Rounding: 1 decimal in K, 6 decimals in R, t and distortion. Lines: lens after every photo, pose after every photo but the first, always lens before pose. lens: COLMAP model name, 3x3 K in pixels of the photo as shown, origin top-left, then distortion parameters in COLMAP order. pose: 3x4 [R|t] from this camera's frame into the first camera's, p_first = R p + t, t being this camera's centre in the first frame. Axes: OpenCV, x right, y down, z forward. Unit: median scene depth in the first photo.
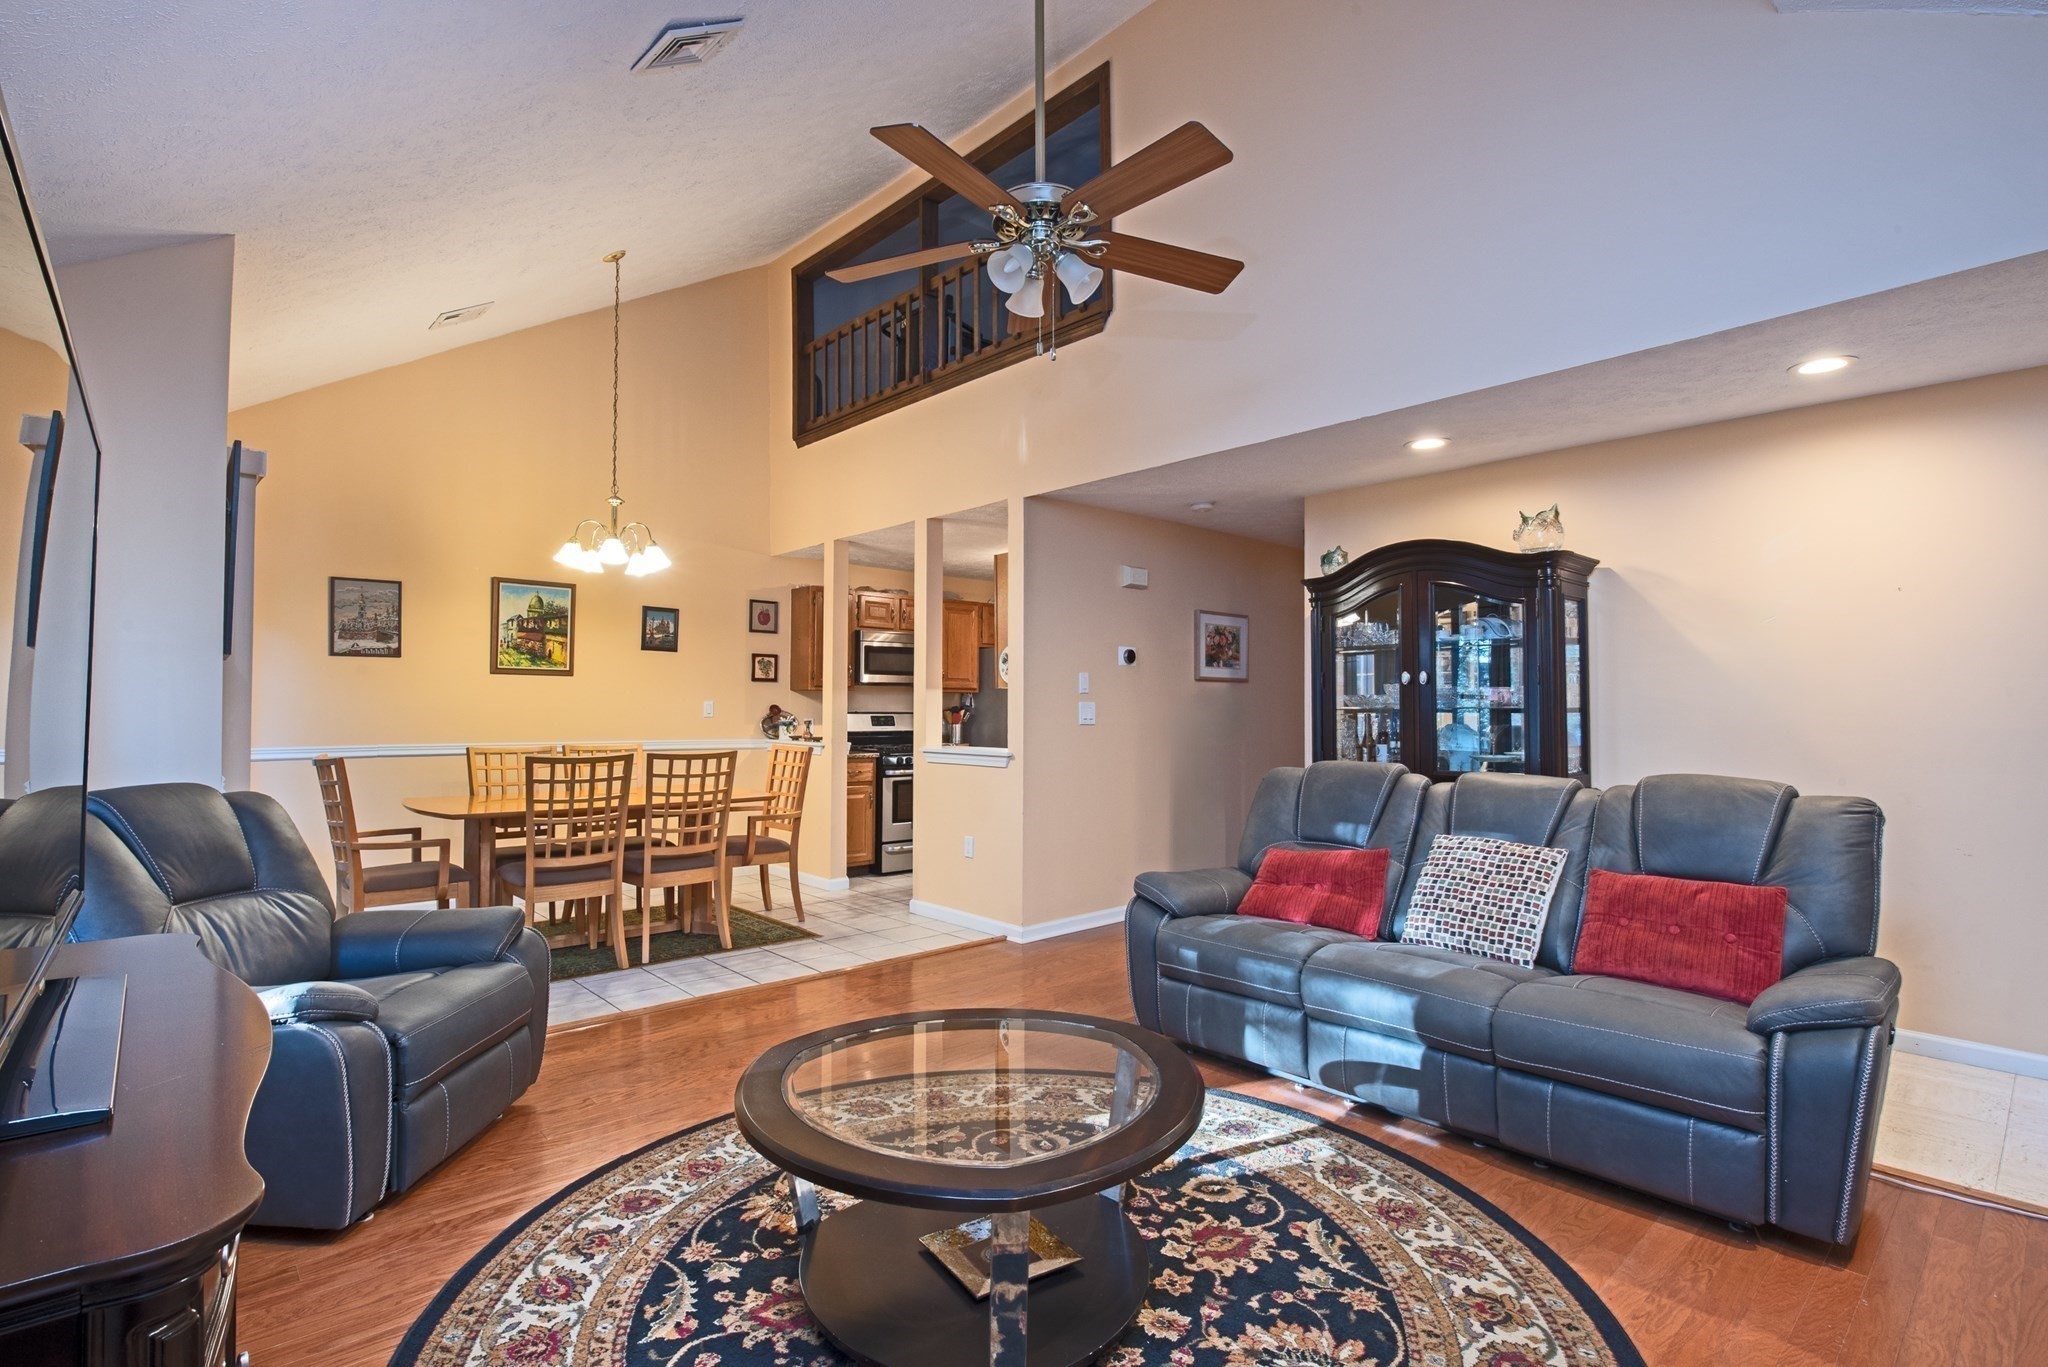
lens RADIAL K [[976.1, 0, 1013.9], [0, 976.1, 672.5], [0, 0, 1]] dist [-0.007785, -0.002154]
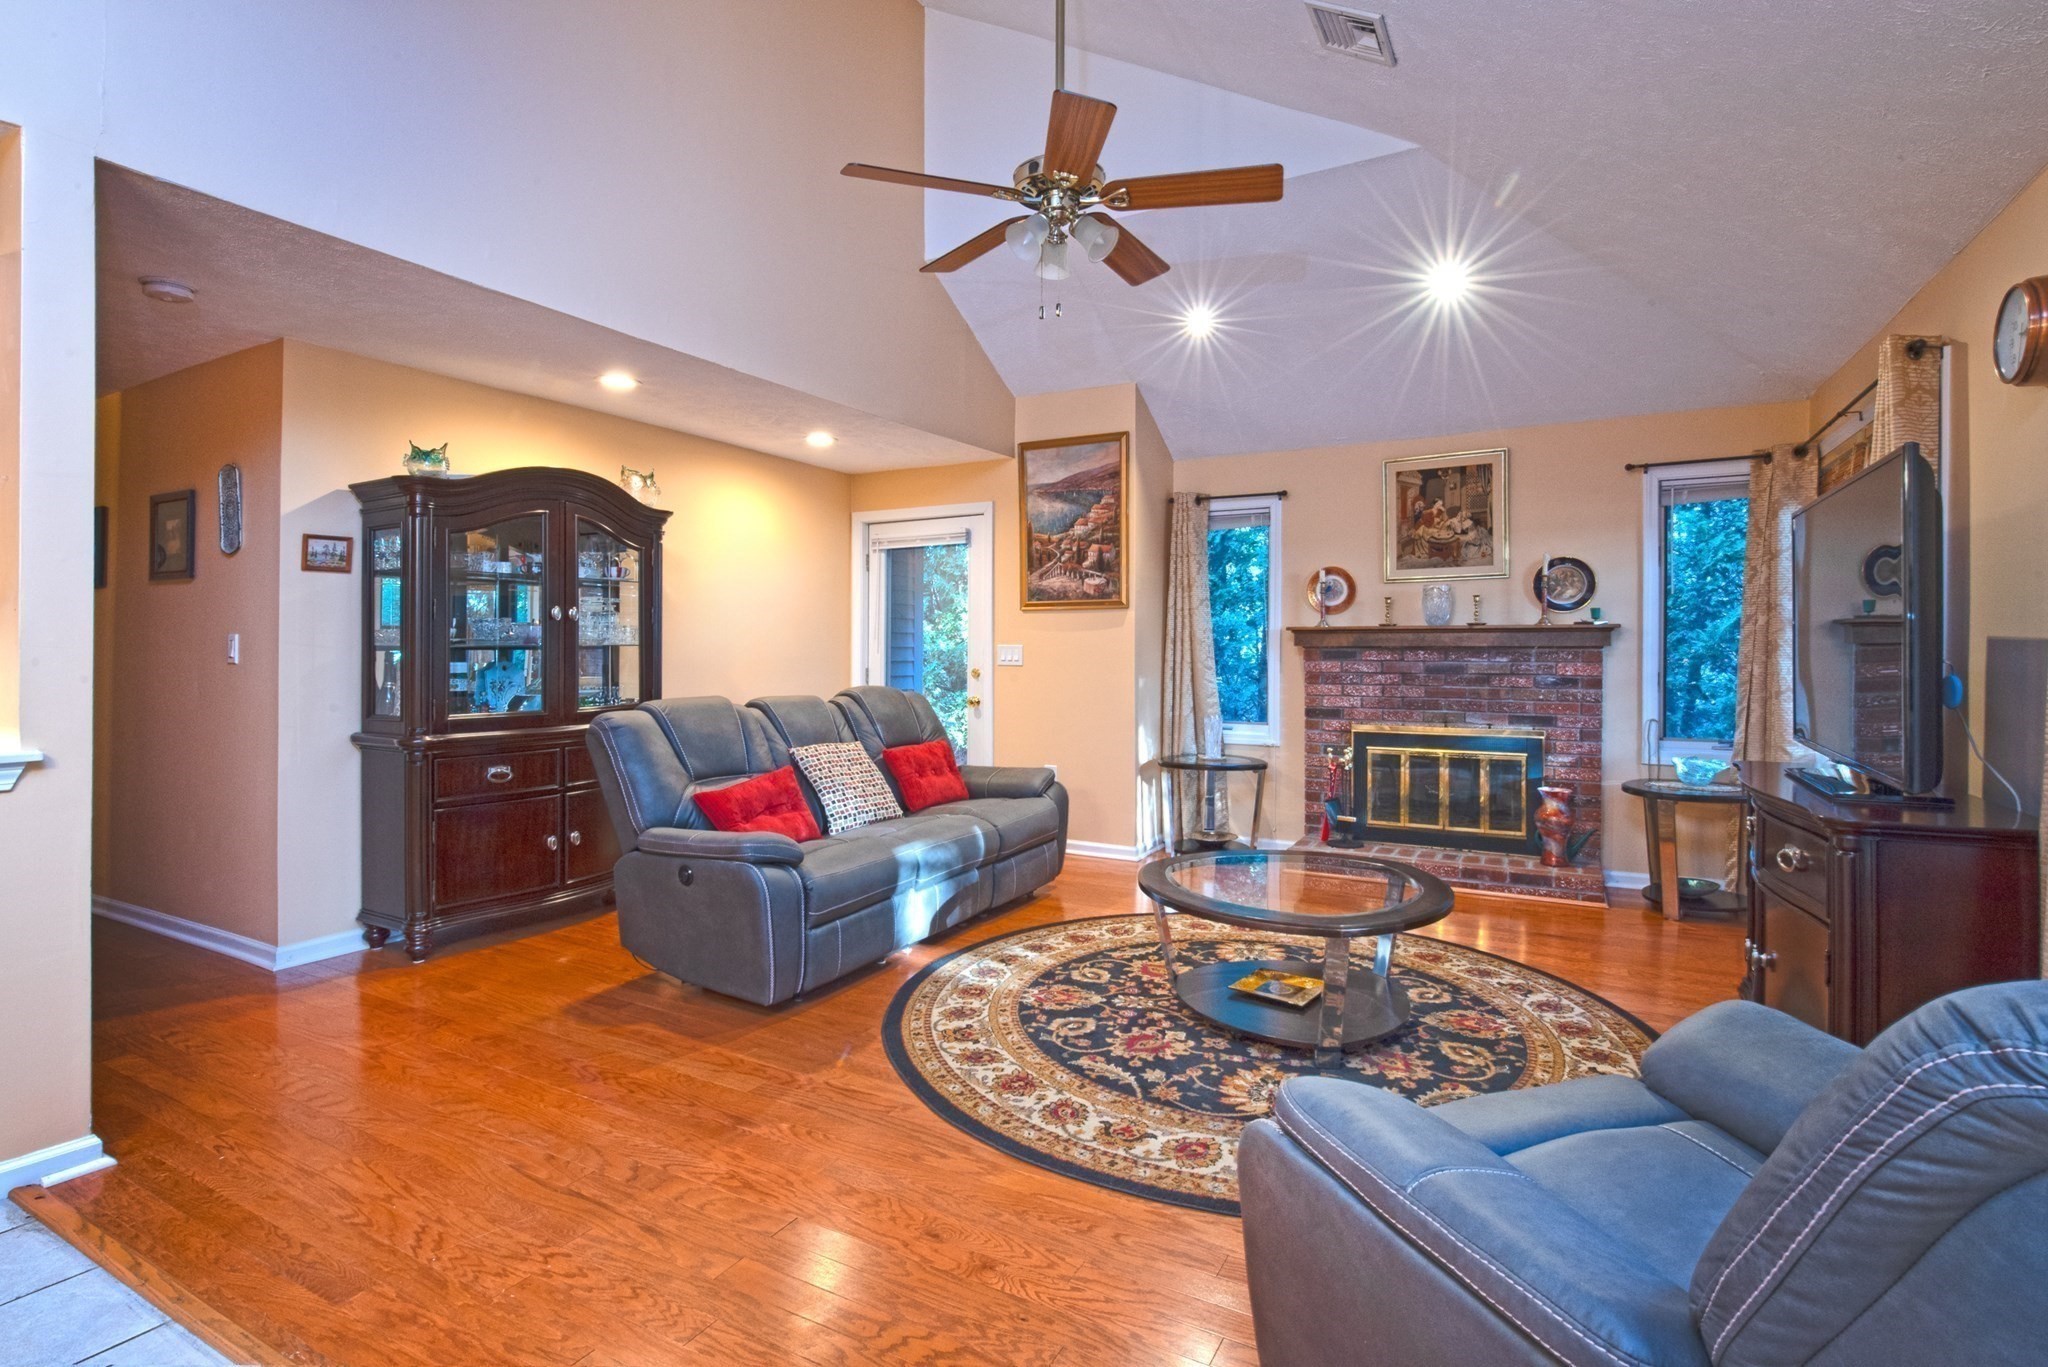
lens RADIAL K [[1000.7, 0, 978.9], [0, 1000.7, 665.5], [0, 0, 1]] dist [-0.009491, -0.001605]
pose [[-0.314632, -0.017072, 0.949060, -1.268206], [-0.032874, 0.999434, 0.007080, 0.070694], [-0.948644, -0.028972, -0.315015, 1.816130]]
